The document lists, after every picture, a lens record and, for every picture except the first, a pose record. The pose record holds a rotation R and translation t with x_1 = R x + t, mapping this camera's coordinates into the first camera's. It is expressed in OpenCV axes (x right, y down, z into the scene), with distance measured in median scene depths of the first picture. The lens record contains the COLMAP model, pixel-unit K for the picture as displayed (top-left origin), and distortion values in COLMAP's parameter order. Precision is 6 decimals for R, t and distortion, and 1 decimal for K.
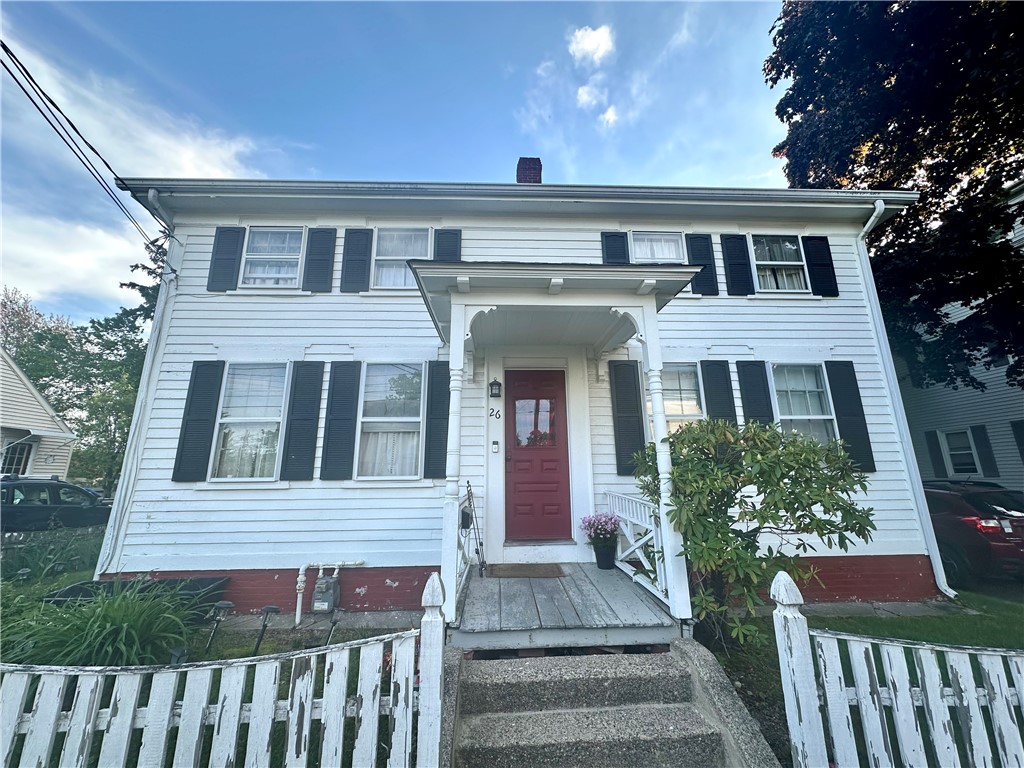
lens RADIAL K [[407.5, 0, 511.5], [0, 407.5, 380.2], [0, 0, 1]] dist [-0.002571, 0.000321]
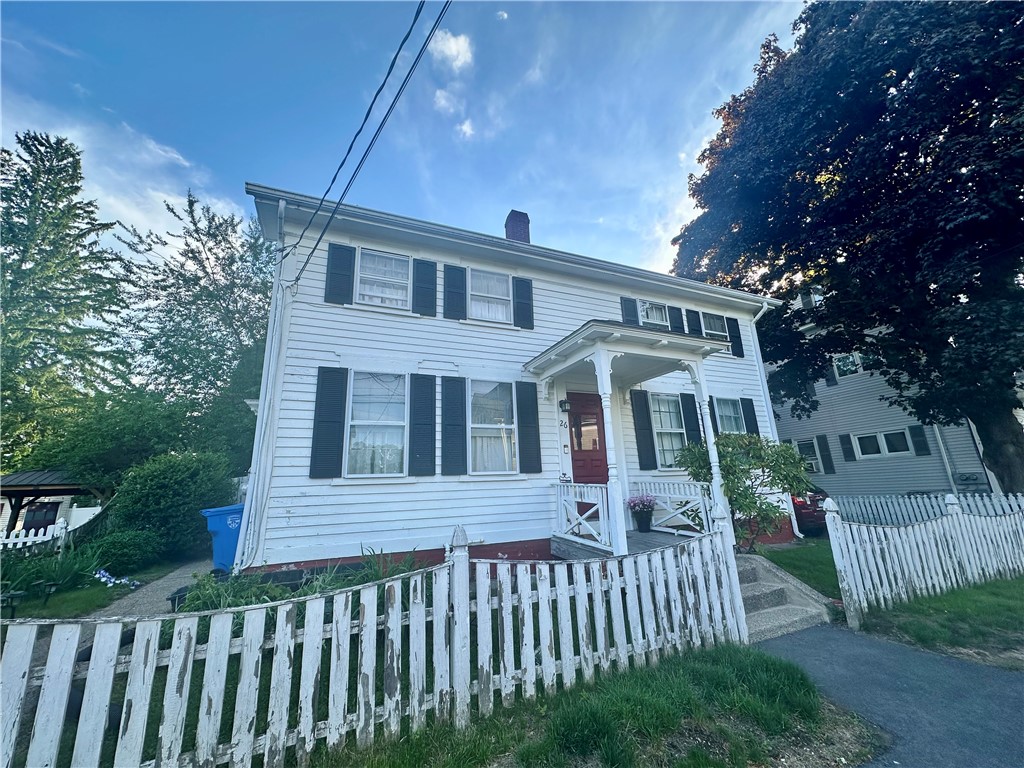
lens RADIAL K [[407.5, 0, 511.5], [0, 407.5, 380.2], [0, 0, 1]] dist [-0.002571, 0.000321]
pose [[0.932428, 0.070303, 0.354452, -0.671564], [-0.057979, 0.997290, -0.045284, 0.008258], [-0.356675, 0.021673, 0.933977, -0.183659]]
